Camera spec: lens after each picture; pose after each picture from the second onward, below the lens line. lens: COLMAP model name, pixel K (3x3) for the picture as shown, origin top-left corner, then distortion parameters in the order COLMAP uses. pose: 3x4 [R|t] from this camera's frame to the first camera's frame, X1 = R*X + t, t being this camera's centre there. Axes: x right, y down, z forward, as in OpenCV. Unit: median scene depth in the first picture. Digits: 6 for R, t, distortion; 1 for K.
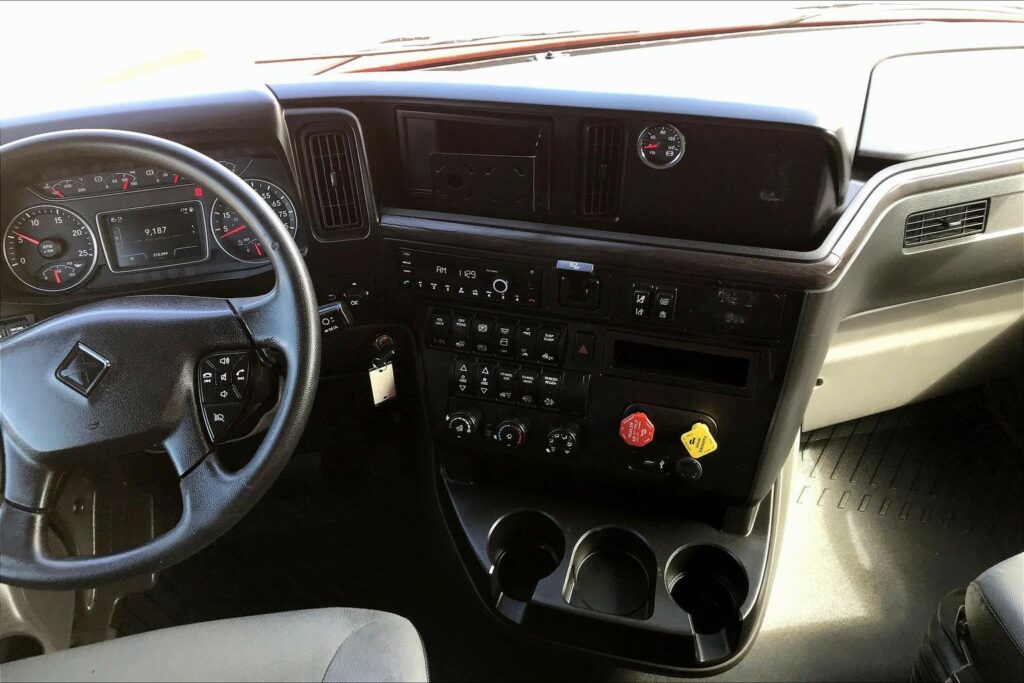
lens RADIAL K [[850.7, 0, 501.9], [0, 850.7, 340.1], [0, 0, 1]] dist [0.063036, -0.075064]
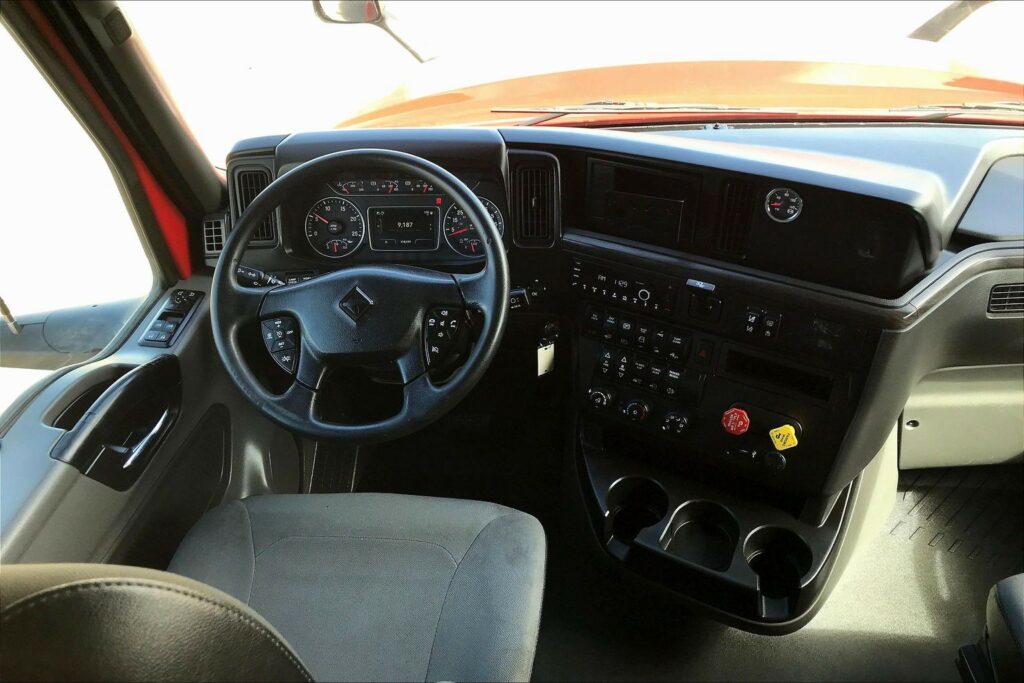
lens RADIAL K [[850.7, 0, 507.6], [0, 850.7, 333.9], [0, 0, 1]] dist [0.063036, -0.075064]
pose [[0.969762, 0.145331, -0.196062, 0.058543], [-0.155867, 0.986994, -0.039340, 0.078708], [0.187795, 0.068710, 0.979802, -0.323002]]
